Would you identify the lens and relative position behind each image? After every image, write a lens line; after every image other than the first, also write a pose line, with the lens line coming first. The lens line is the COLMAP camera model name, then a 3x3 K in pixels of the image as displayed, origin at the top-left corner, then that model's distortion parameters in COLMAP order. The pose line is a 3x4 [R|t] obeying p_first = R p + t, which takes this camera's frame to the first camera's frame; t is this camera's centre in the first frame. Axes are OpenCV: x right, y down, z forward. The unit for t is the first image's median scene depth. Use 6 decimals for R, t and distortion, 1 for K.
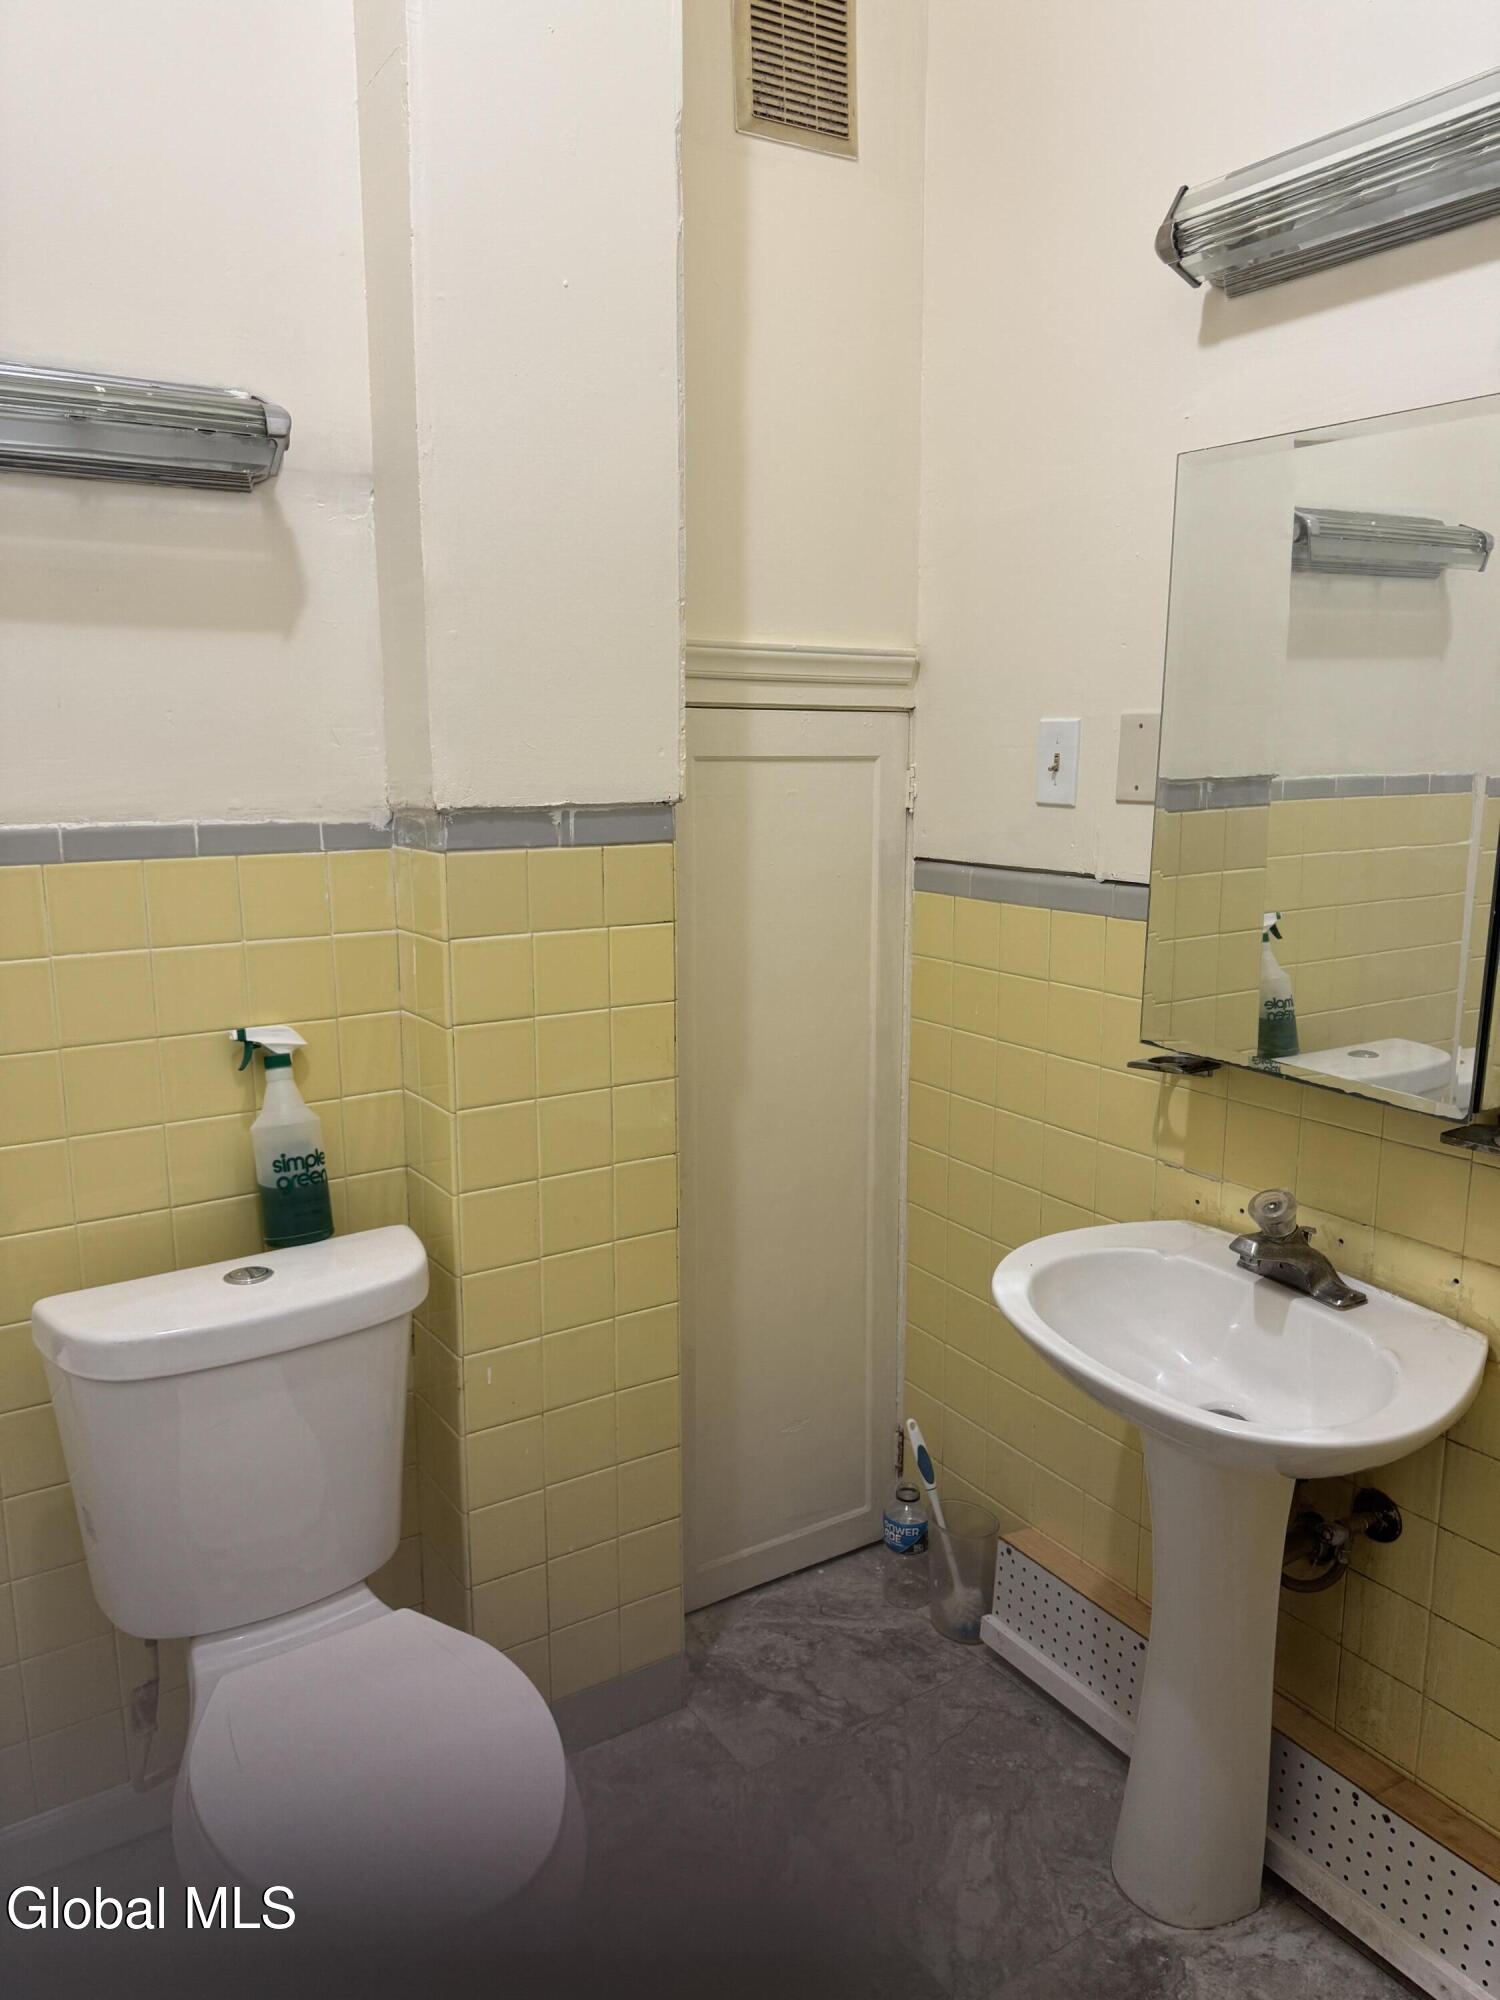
lens RADIAL K [[1423.2, 0, 750.0], [0, 1423.2, 1000.0], [0, 0, 1]] dist [0.067710, -0.098066]
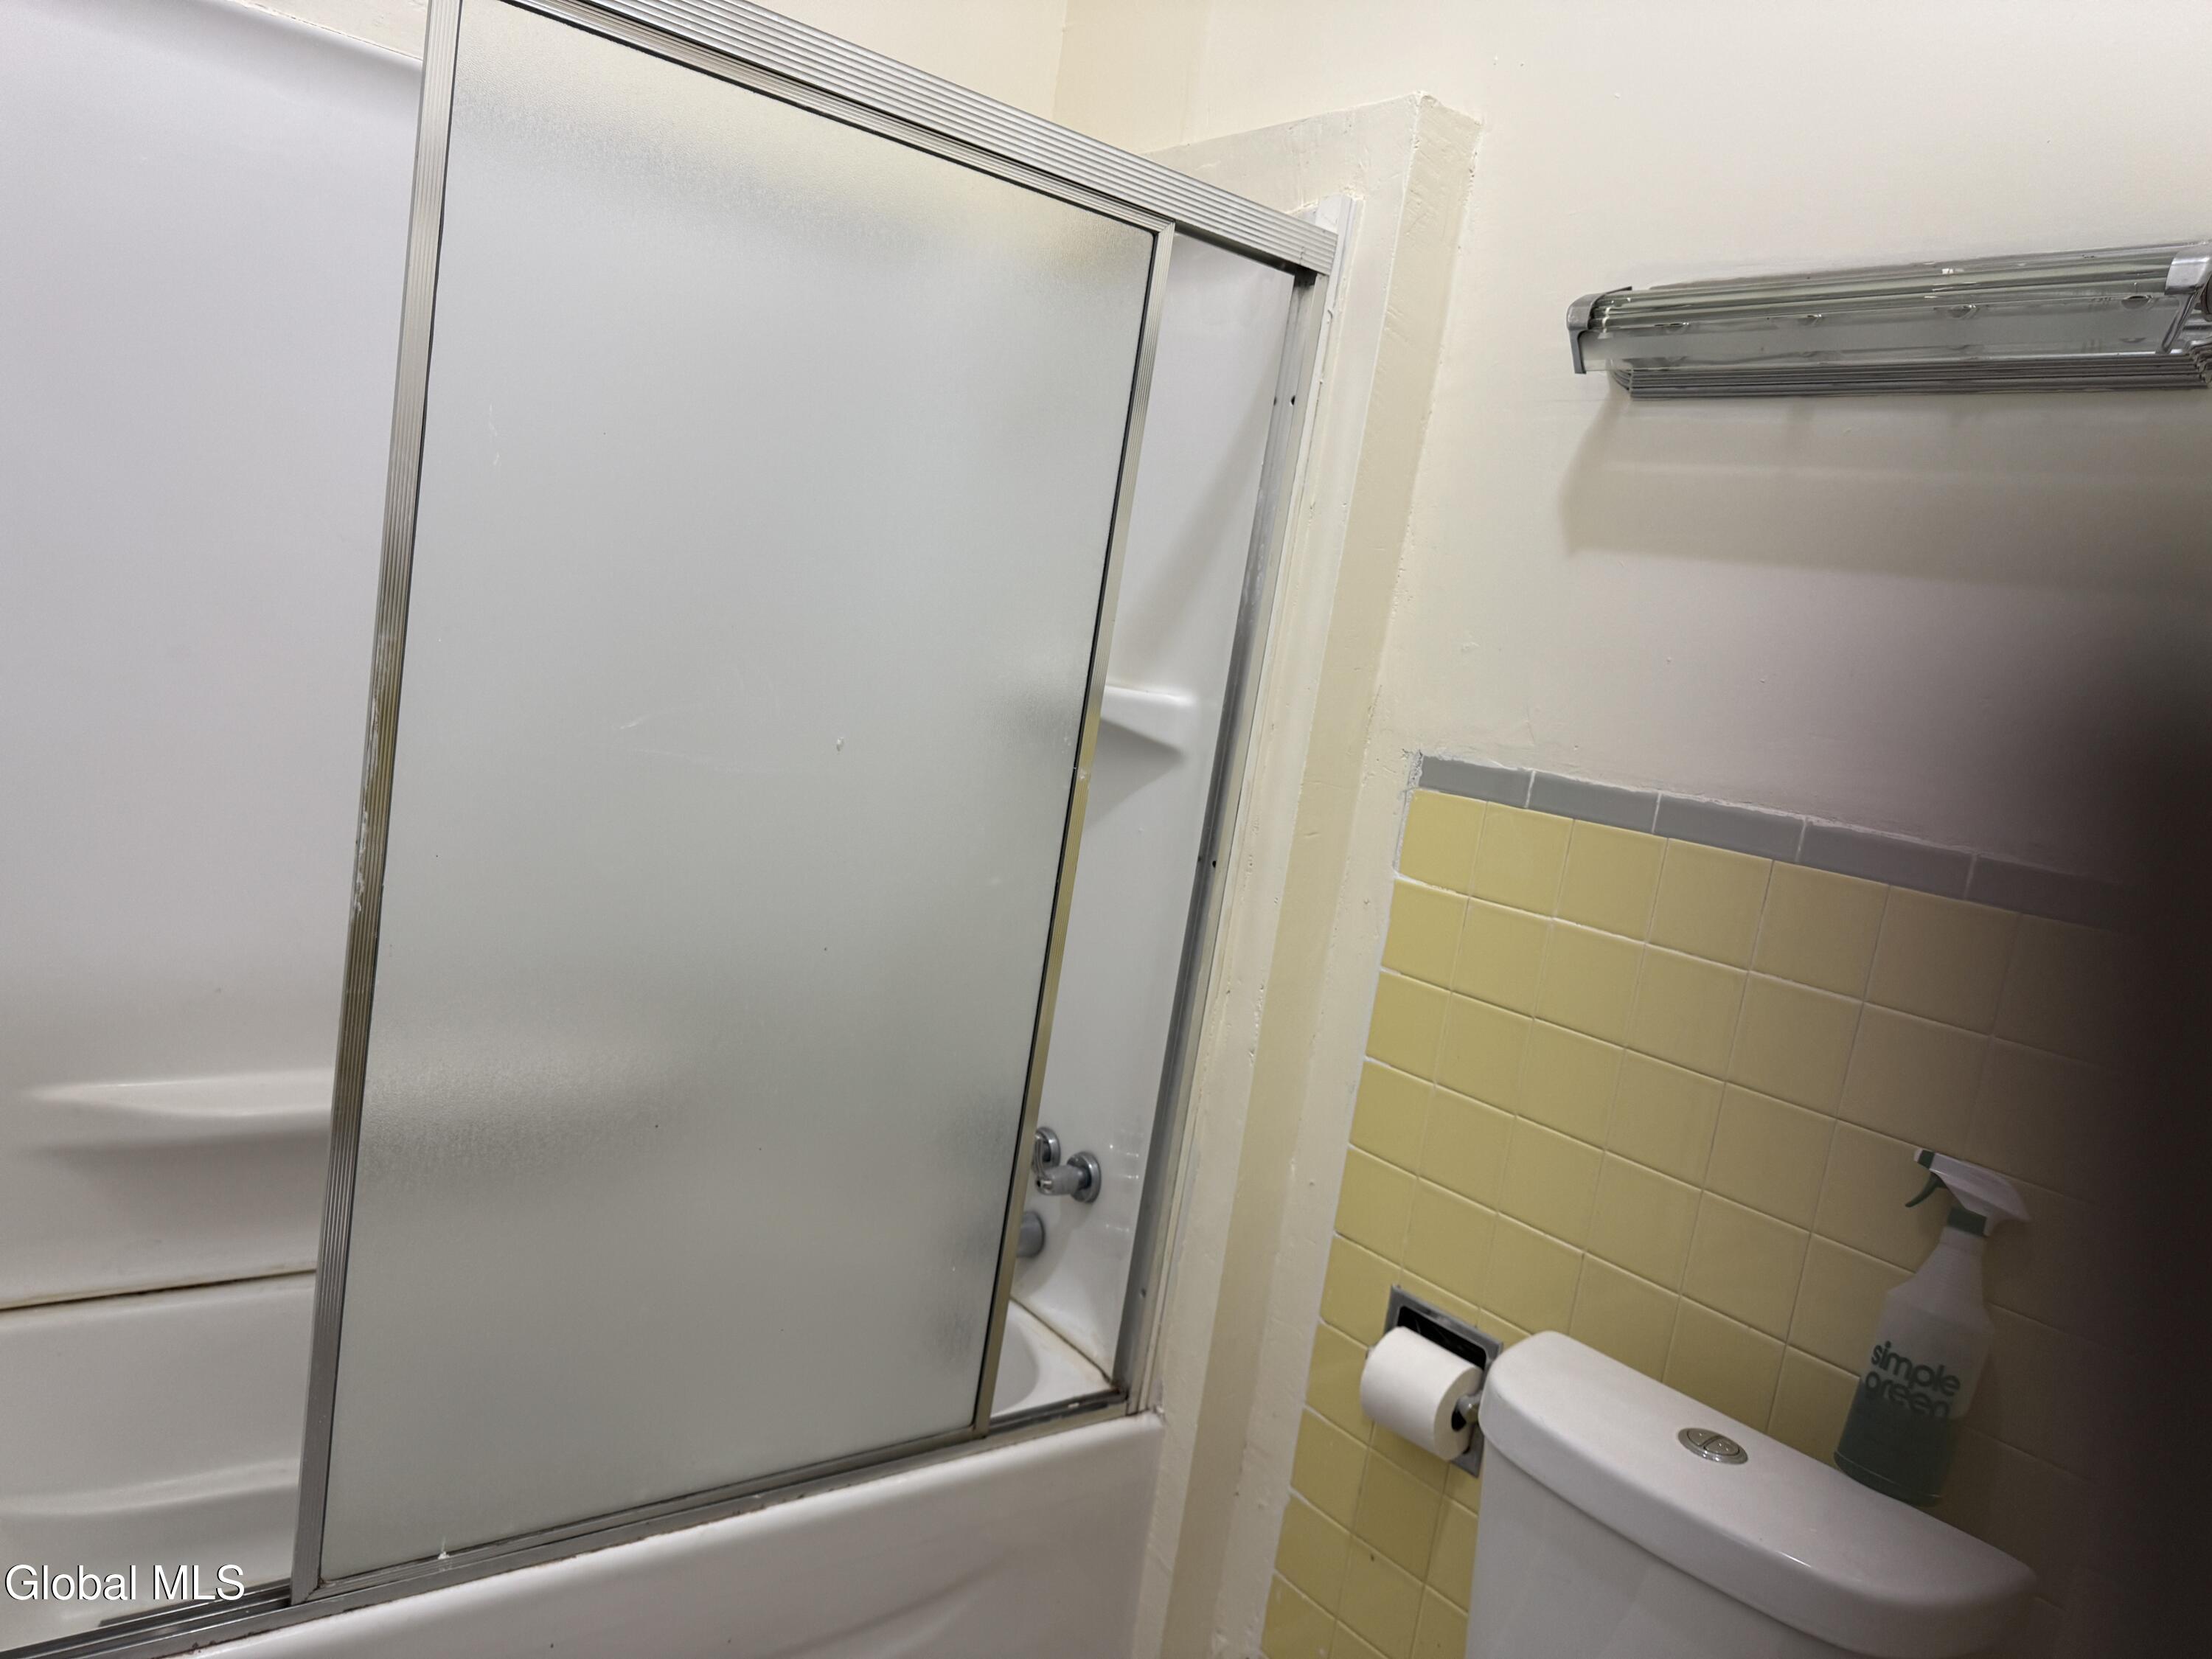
lens RADIAL K [[1574.0, 0, 1133.6], [0, 1574.0, 822.5], [0, 0, 1]] dist [0.067710, -0.098066]
pose [[0.077263, 0.135784, -0.987721, 0.361613], [-0.325119, 0.939961, 0.103786, -0.086173], [0.942512, 0.313108, 0.116770, 0.525893]]
